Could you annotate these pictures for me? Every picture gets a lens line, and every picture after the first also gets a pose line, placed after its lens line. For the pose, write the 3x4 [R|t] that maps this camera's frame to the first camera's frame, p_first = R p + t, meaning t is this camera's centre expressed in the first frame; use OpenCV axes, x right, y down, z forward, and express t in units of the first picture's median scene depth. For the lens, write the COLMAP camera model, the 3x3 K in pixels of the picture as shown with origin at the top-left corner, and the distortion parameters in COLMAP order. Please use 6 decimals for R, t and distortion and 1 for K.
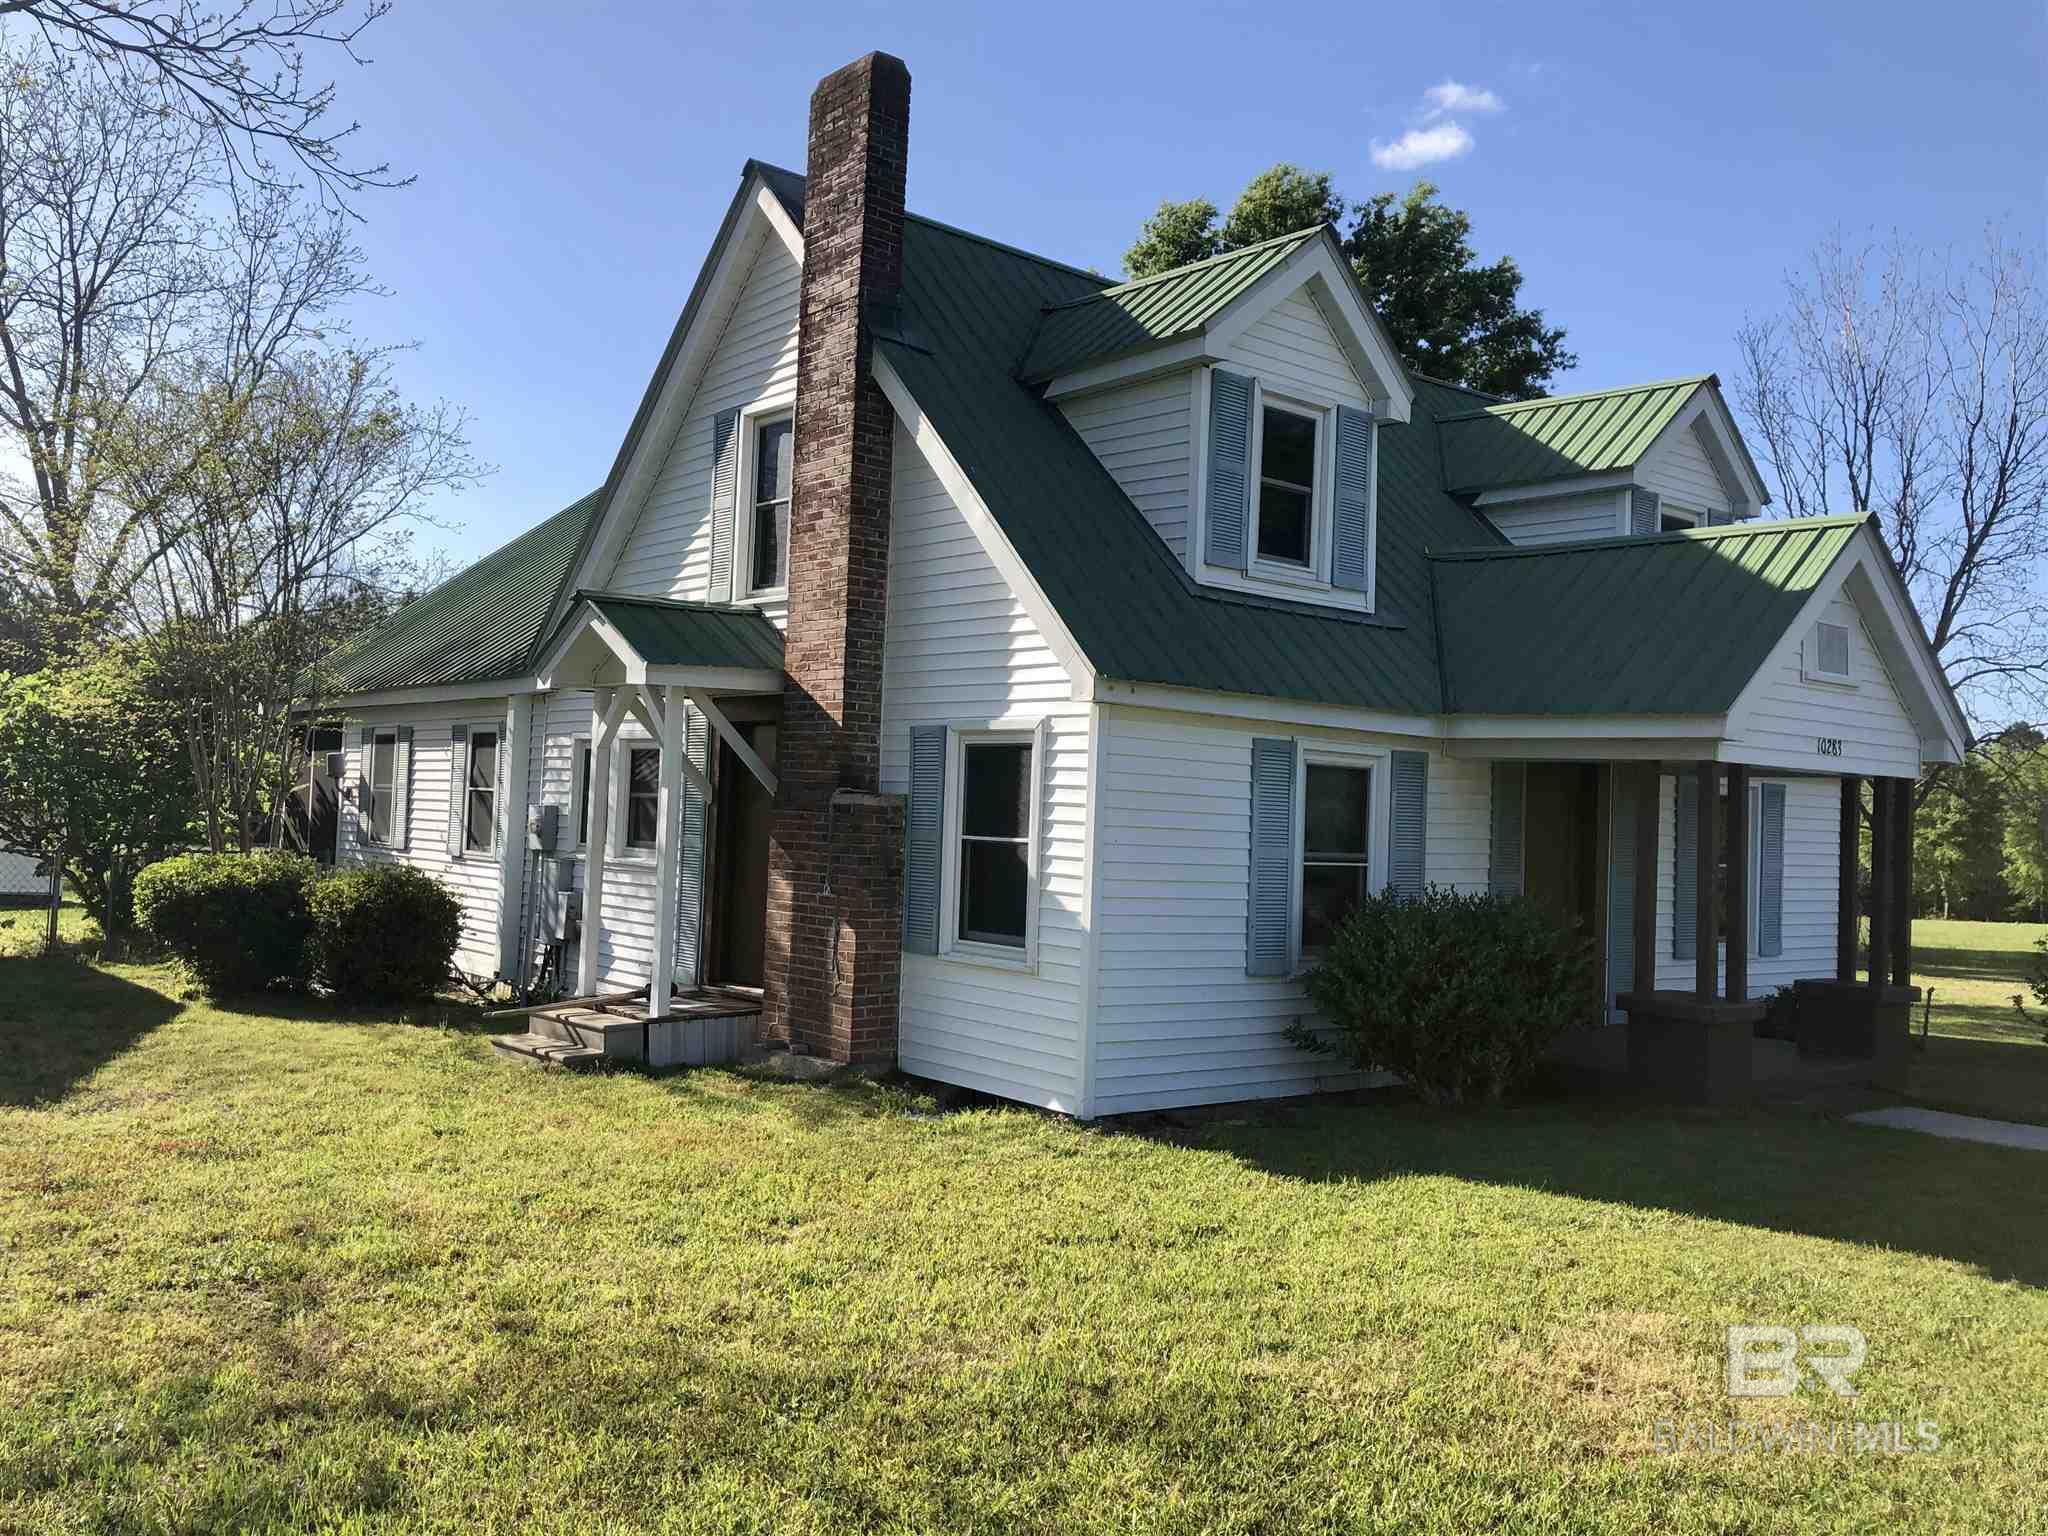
lens RADIAL K [[1698.0, 0, 1024.0], [0, 1698.0, 768.0], [0, 0, 1]] dist [0.105420, -0.232498]
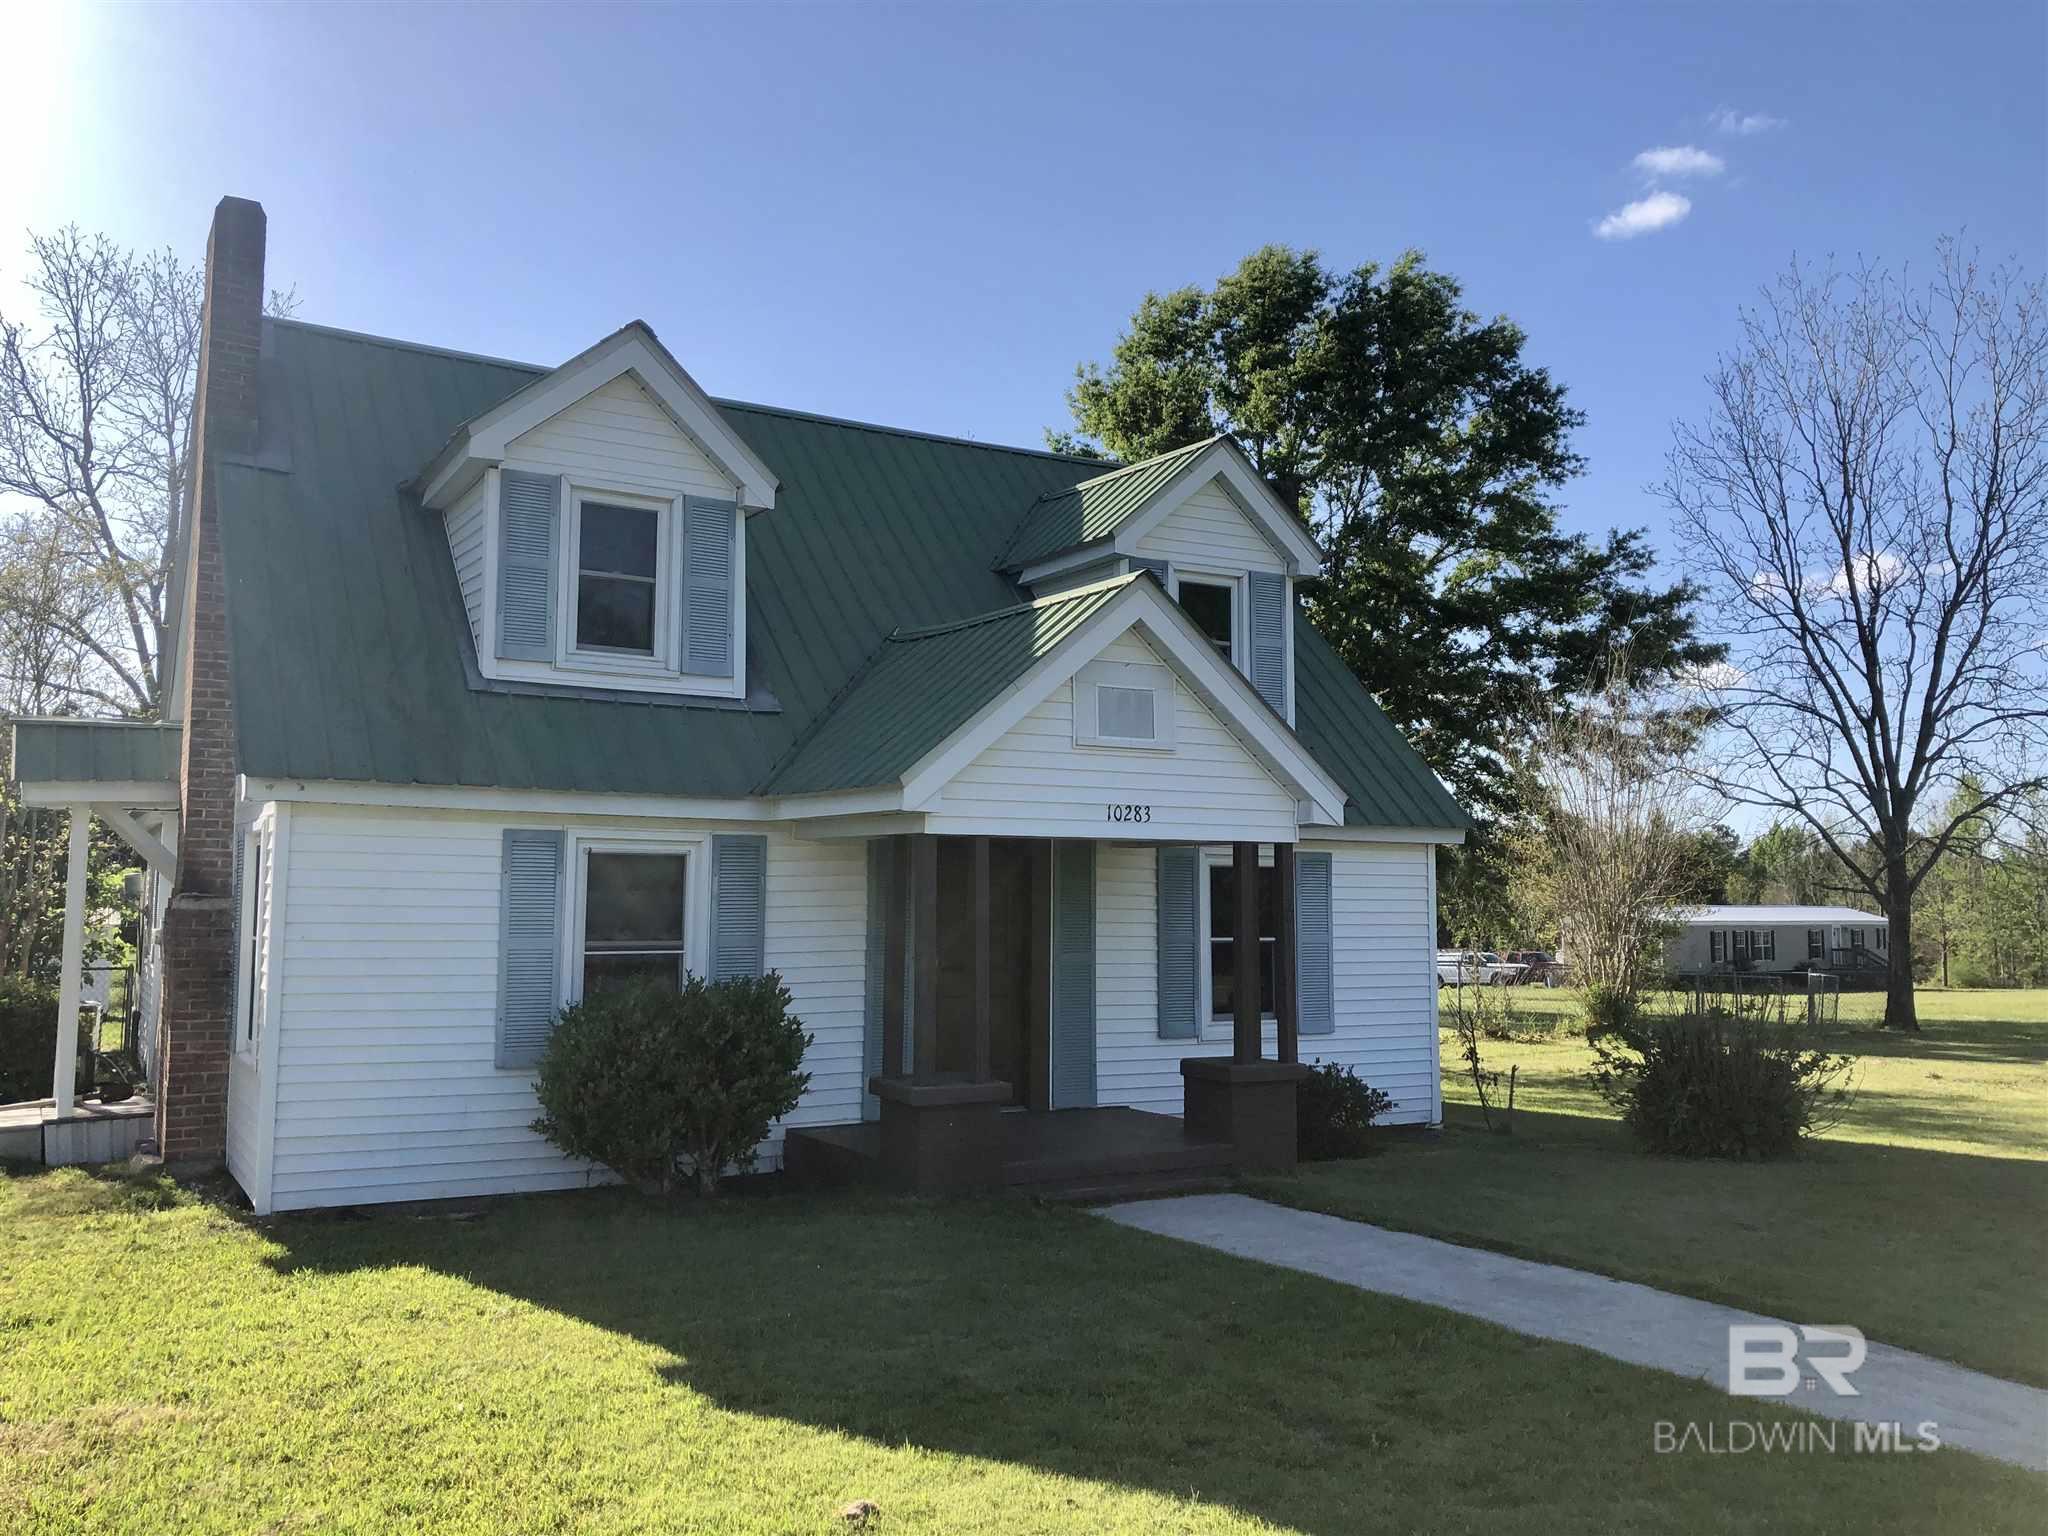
lens RADIAL K [[1698.0, 0, 1024.0], [0, 1698.0, 768.0], [0, 0, 1]] dist [0.105420, -0.232498]
pose [[0.987351, -0.045883, -0.151762, 0.541945], [0.037274, 0.997556, -0.059097, 0.016030], [0.154103, 0.052692, 0.986649, 0.043782]]
